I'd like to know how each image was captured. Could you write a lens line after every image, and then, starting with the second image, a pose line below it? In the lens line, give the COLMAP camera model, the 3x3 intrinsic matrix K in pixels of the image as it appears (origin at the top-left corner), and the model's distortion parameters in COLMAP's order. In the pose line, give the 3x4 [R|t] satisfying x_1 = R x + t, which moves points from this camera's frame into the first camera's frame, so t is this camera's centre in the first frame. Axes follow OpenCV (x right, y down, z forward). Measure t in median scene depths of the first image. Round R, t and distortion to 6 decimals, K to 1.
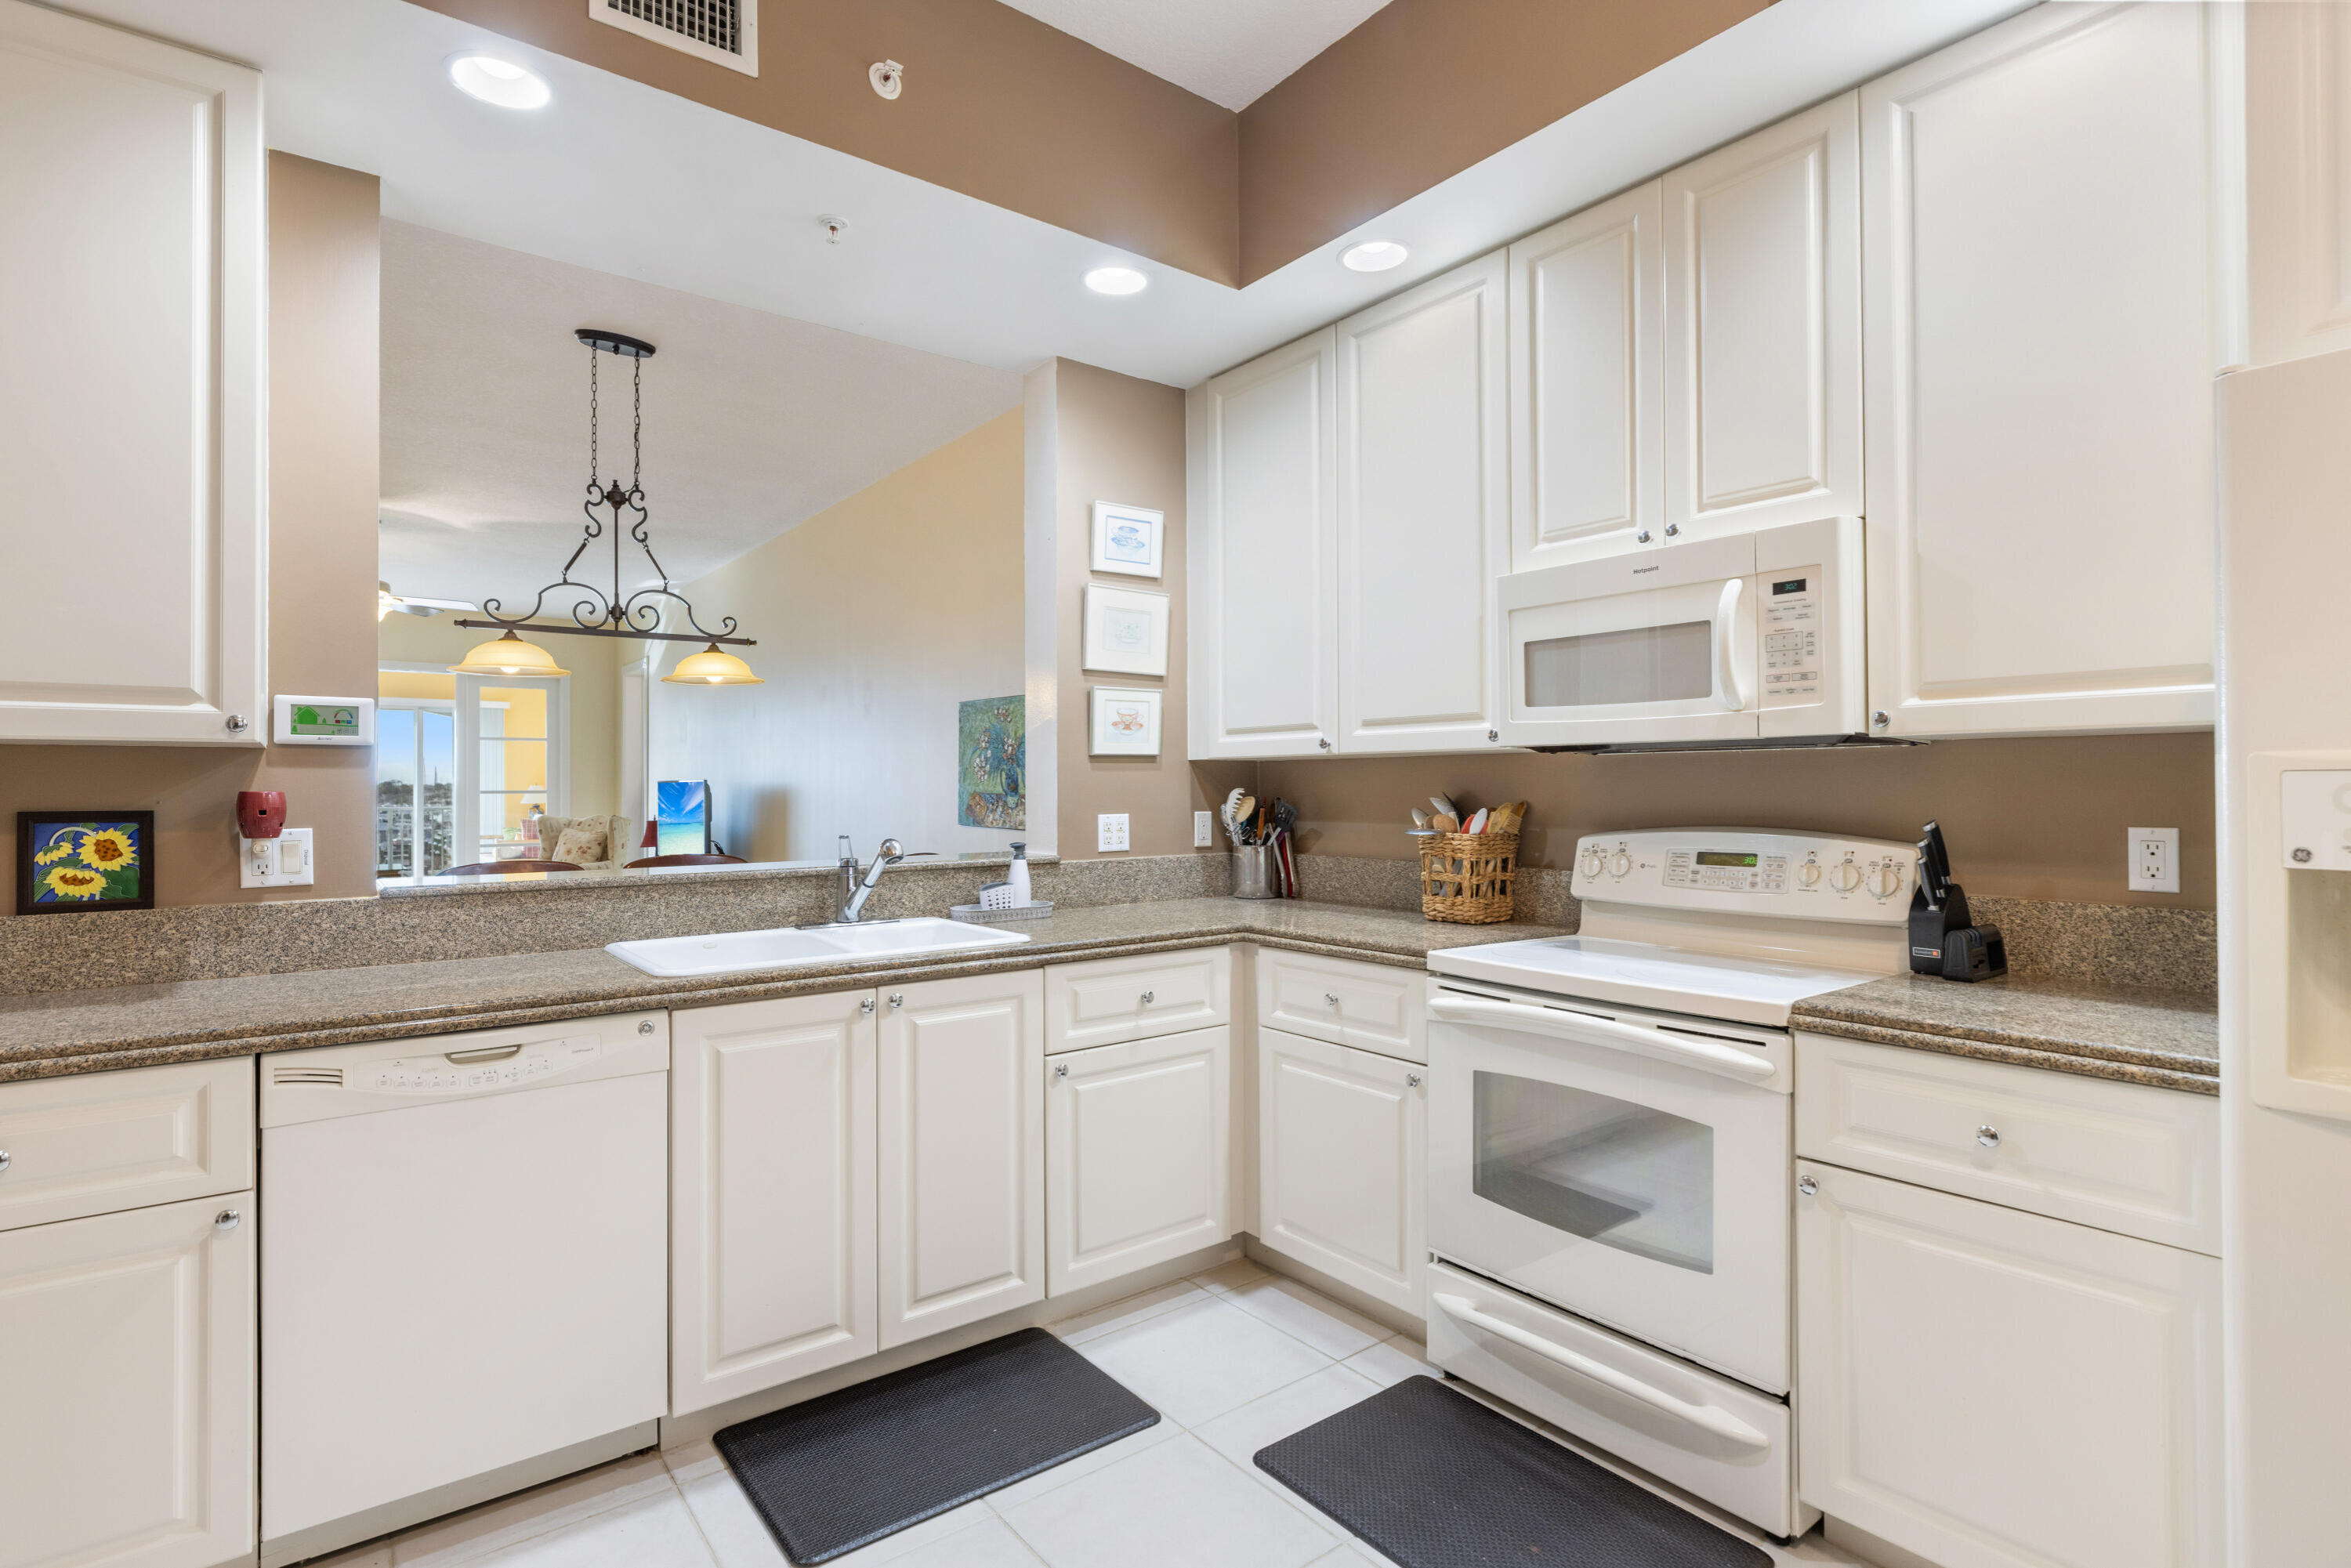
lens RADIAL K [[1179.2, 0, 1185.2], [0, 1179.2, 793.1], [0, 0, 1]] dist [-0.001171, -0.001040]
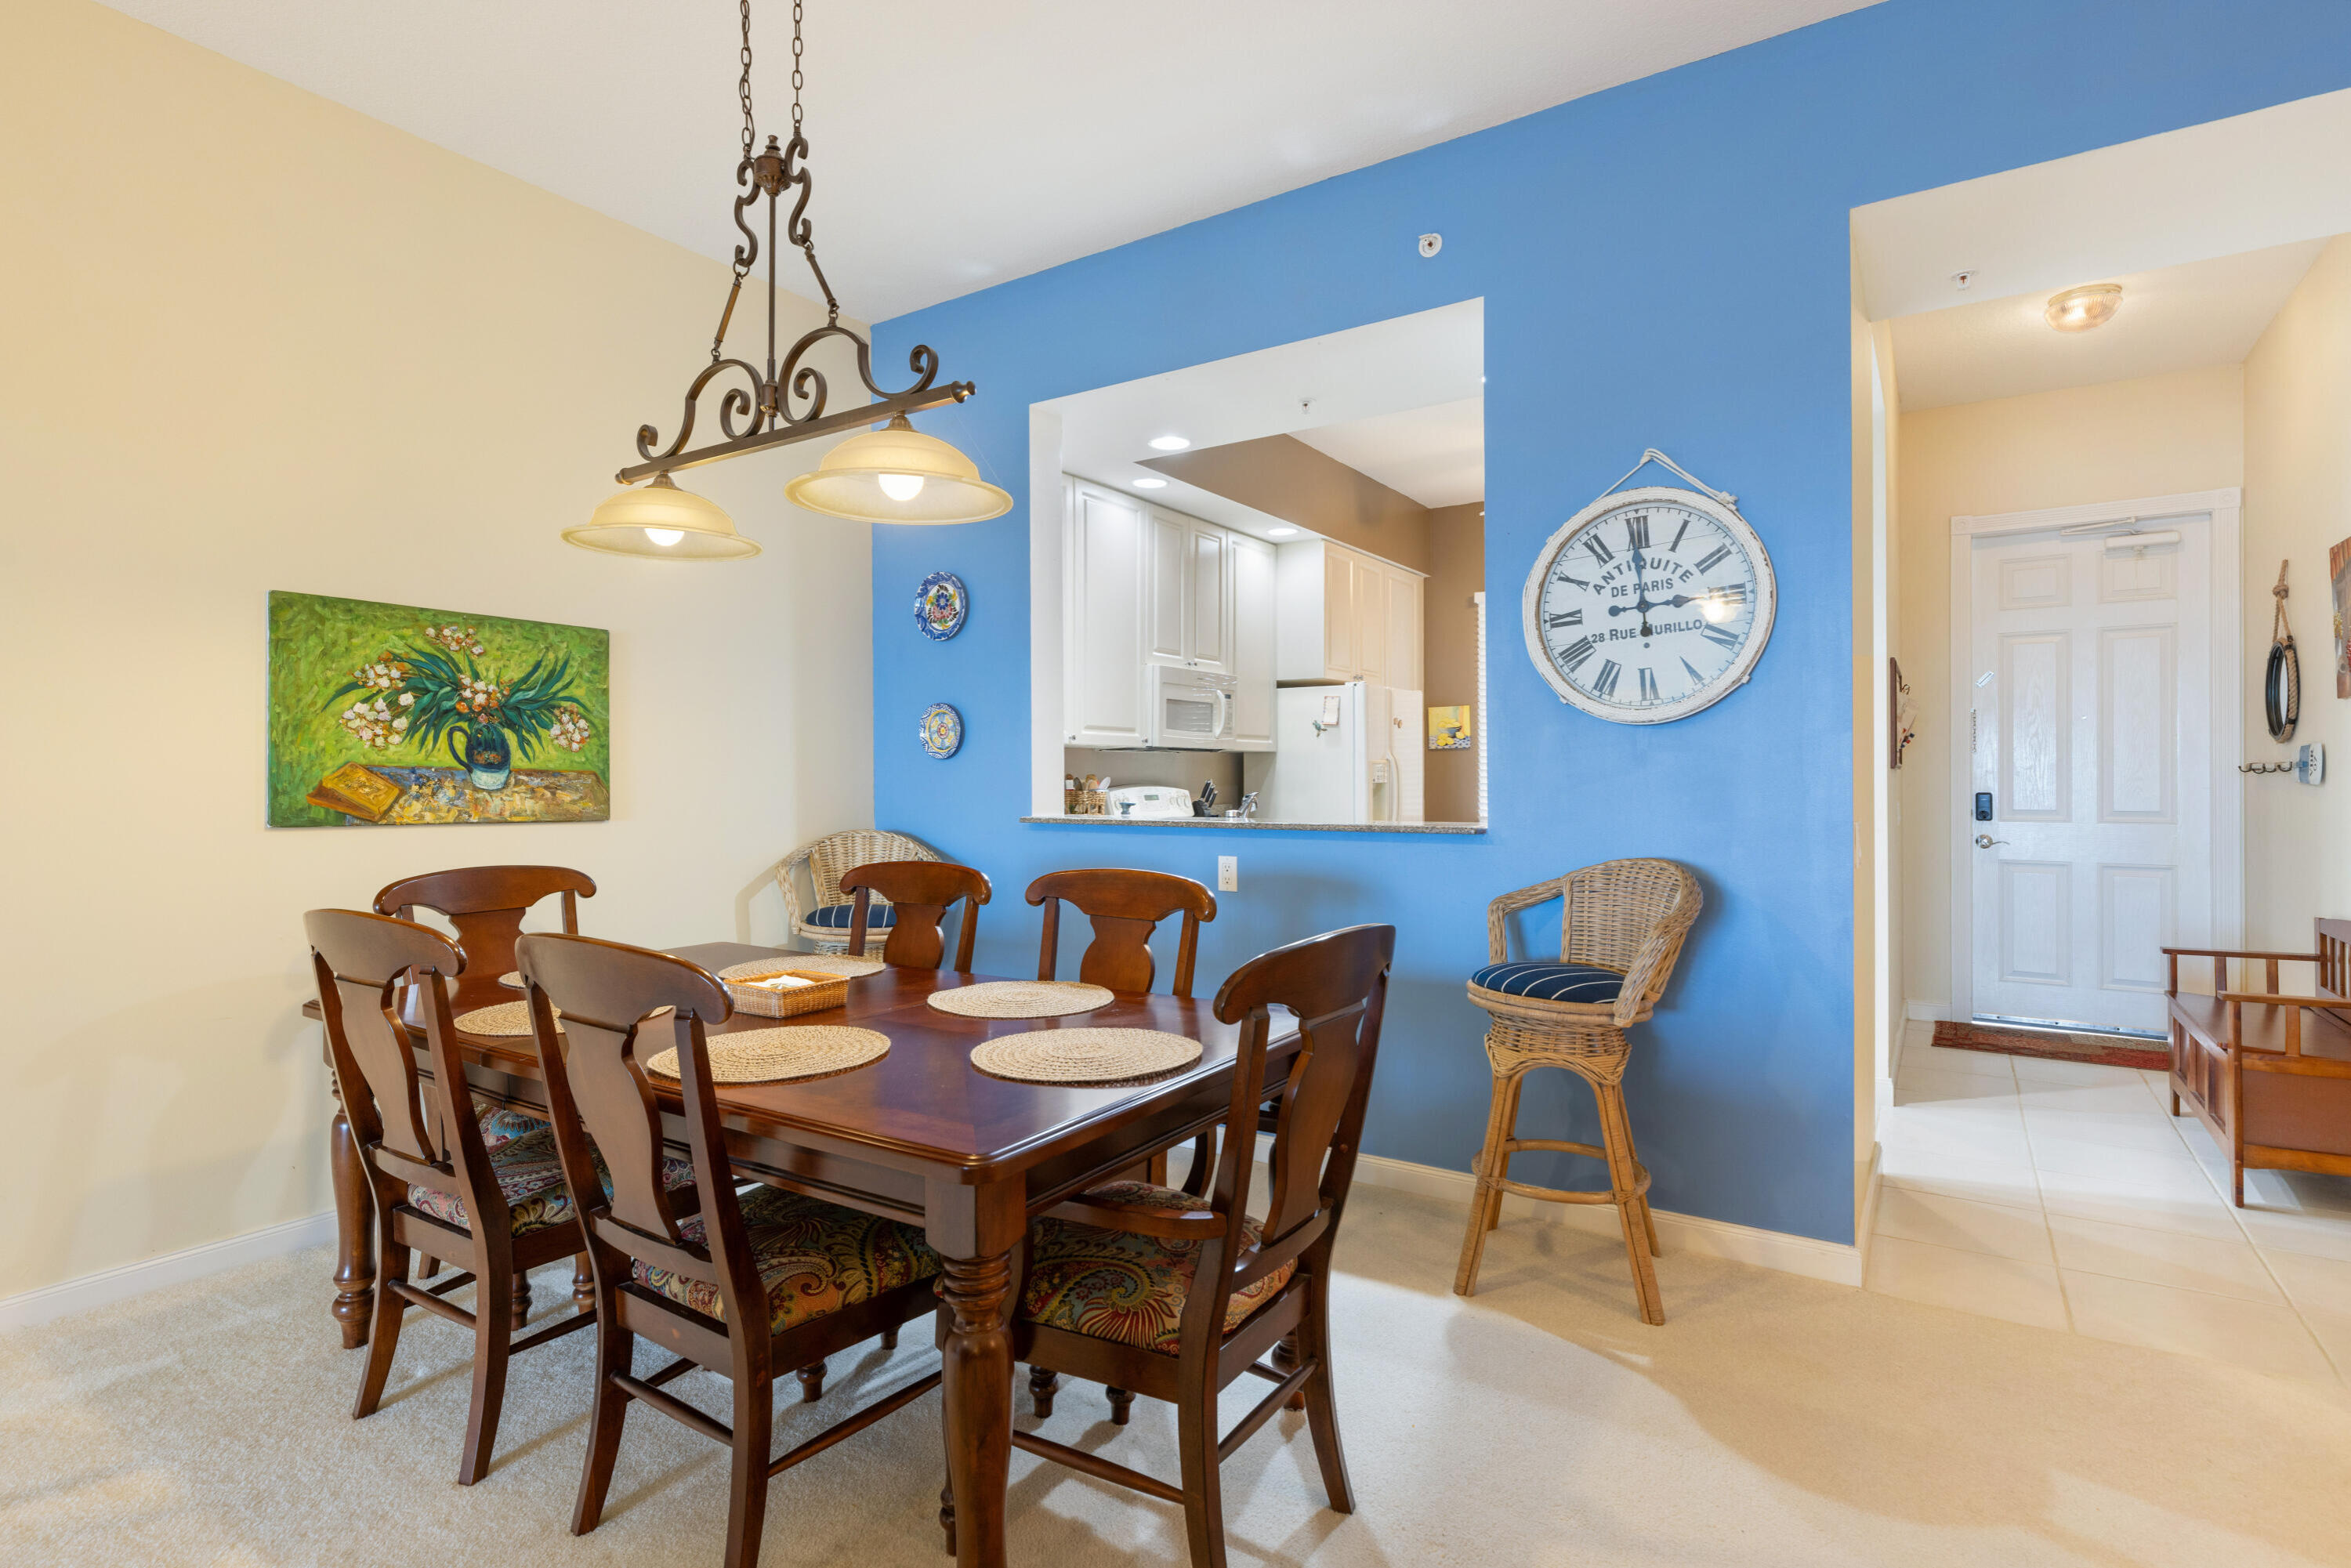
lens RADIAL K [[1179.2, 0, 1144.9], [0, 1179.2, 778.1], [0, 0, 1]] dist [-0.001171, -0.001040]
pose [[-0.318155, 0.001238, 0.948038, -0.872739], [0.007068, 0.999974, 0.001066, 0.007782], [-0.948012, 0.007040, -0.318155, 0.866492]]
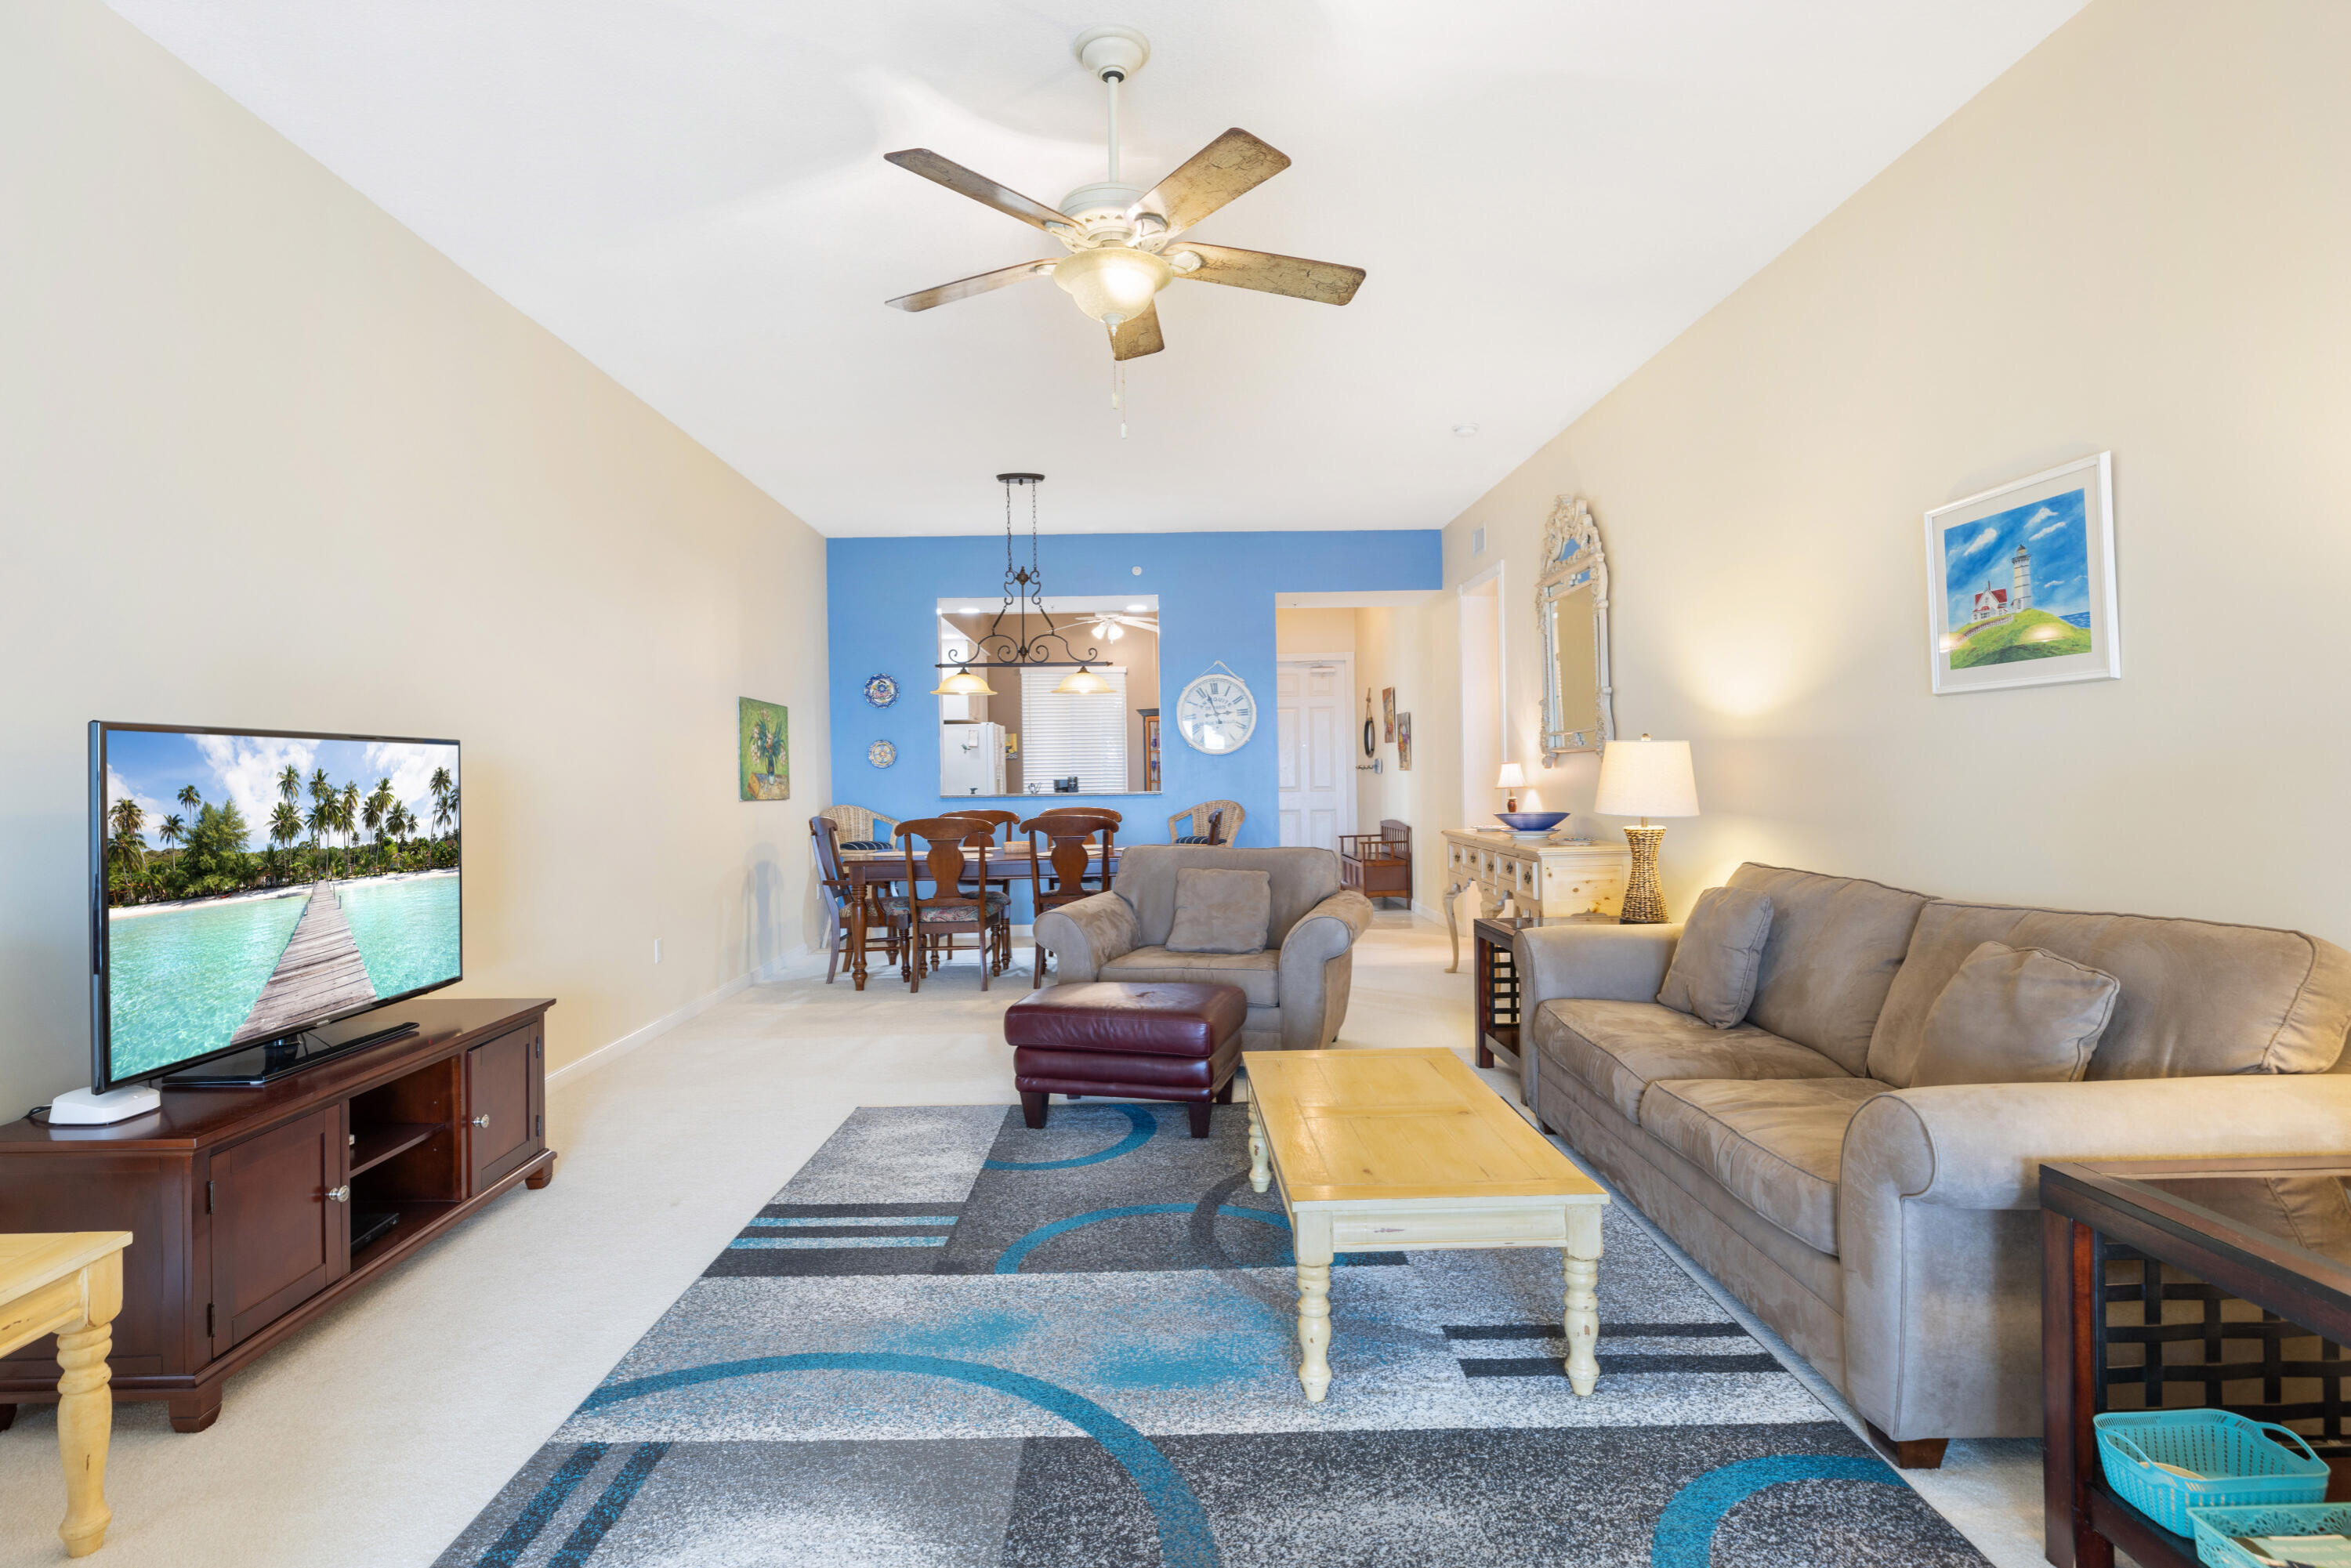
lens RADIAL K [[1170.3, 0, 1160.0], [0, 1170.3, 784.4], [0, 0, 1]] dist [-0.006606, 0.001202]
pose [[-0.803553, 0.009121, 0.595163, -1.326423], [0.020337, 0.999720, 0.012136, 0.004868], [-0.594885, 0.021855, -0.803513, 1.831512]]
